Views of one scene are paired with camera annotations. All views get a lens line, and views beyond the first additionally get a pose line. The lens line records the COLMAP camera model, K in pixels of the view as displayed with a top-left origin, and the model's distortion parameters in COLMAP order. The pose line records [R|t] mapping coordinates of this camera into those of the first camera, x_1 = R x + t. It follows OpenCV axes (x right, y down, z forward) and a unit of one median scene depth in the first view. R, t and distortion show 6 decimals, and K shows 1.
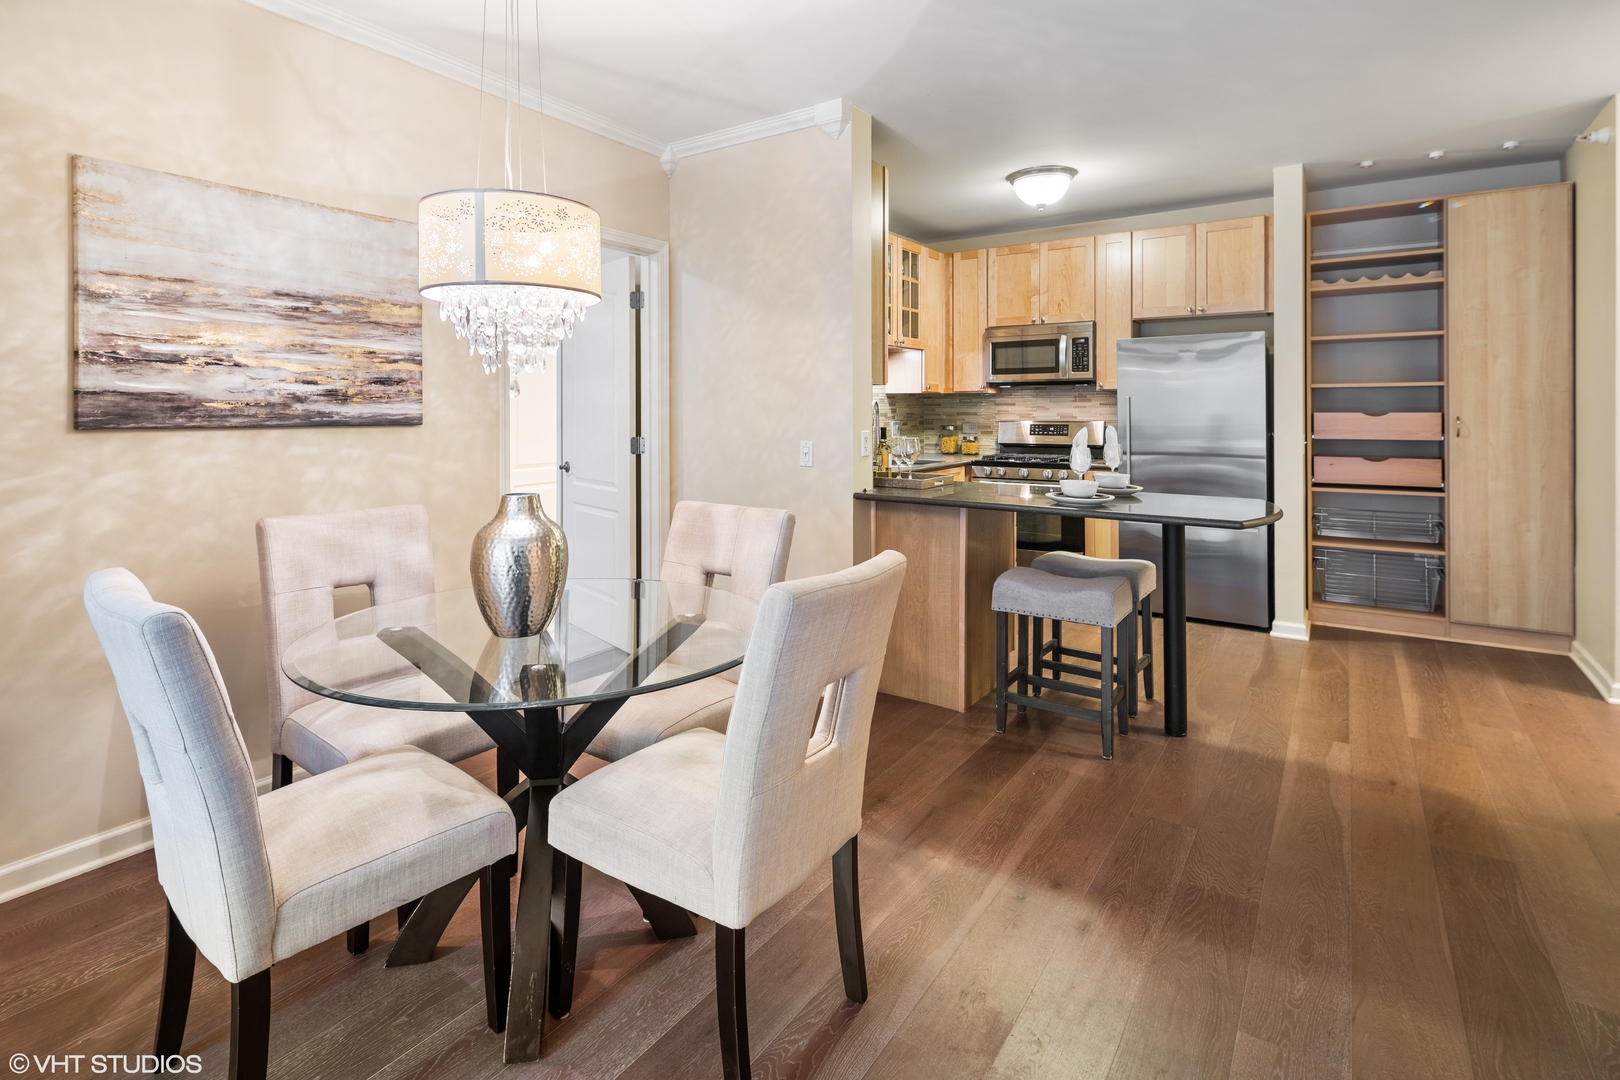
lens RADIAL K [[794.3, 0, 784.9], [0, 794.3, 412.7], [0, 0, 1]] dist [0.000601, -0.001203]
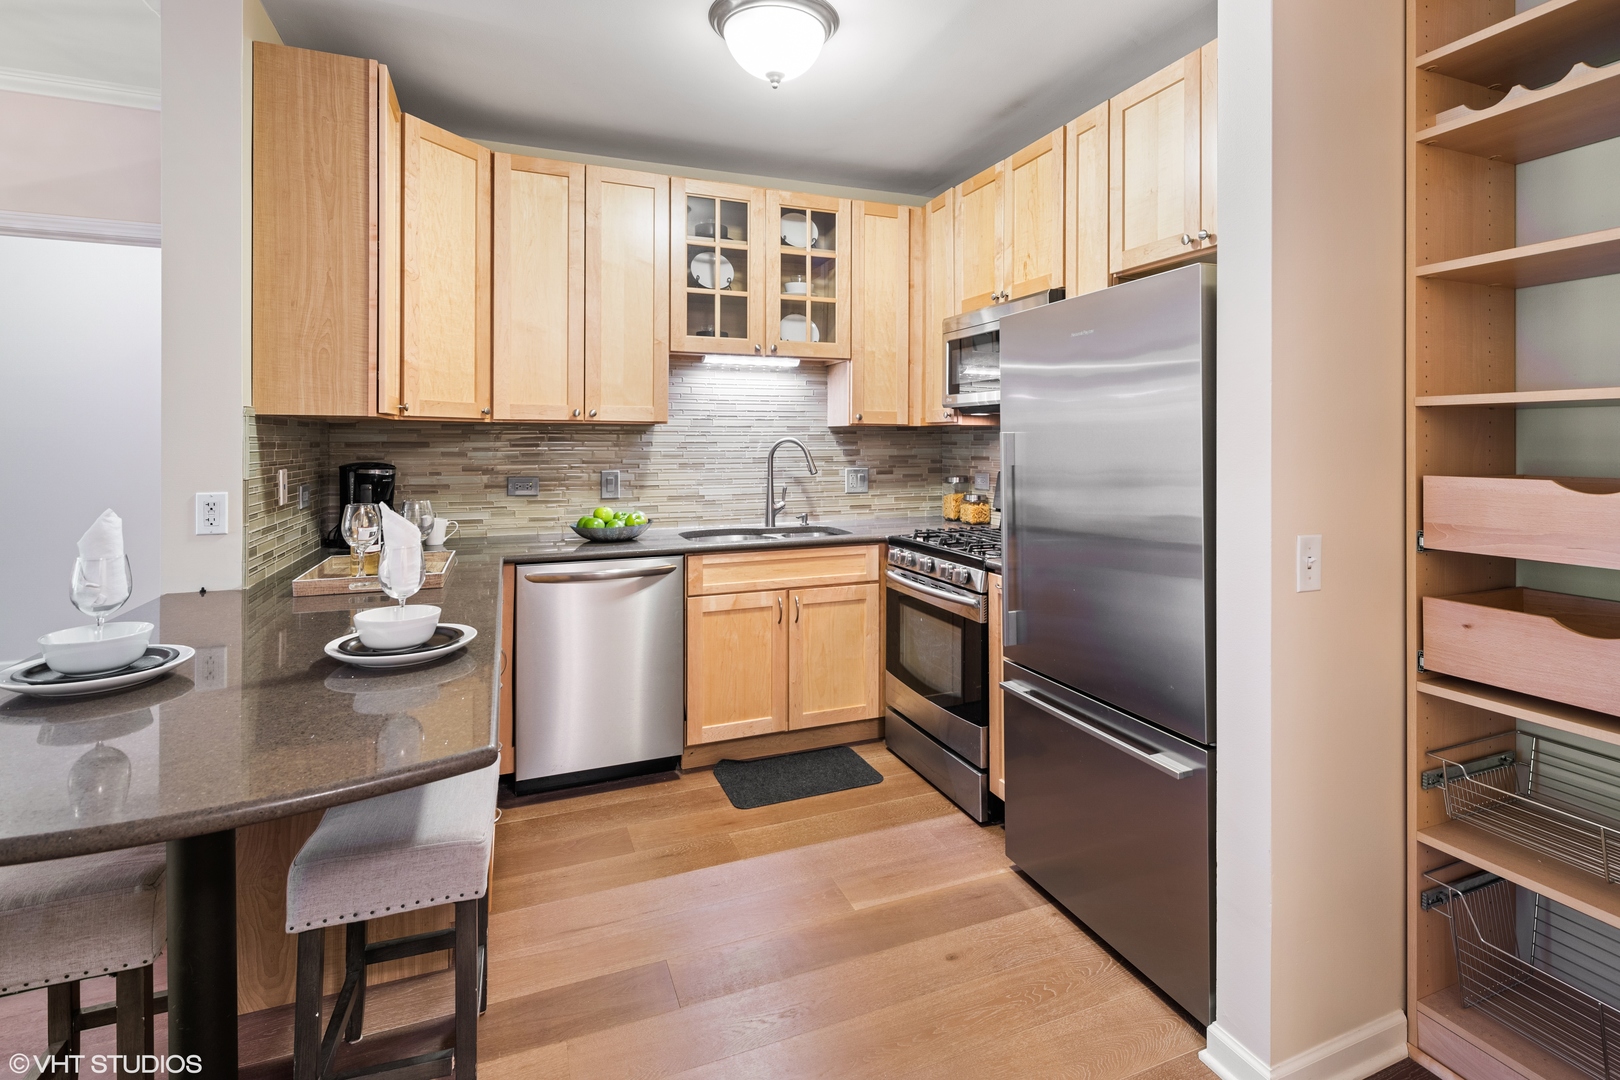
lens RADIAL K [[790.7, 0, 851.2], [0, 790.7, 441.1], [0, 0, 1]] dist [0.003734, 0.000407]
pose [[0.850959, 0.002887, -0.525225, 1.088118], [-0.005003, 0.999984, -0.002610, -0.022959], [0.525209, 0.004849, 0.850960, 0.958711]]
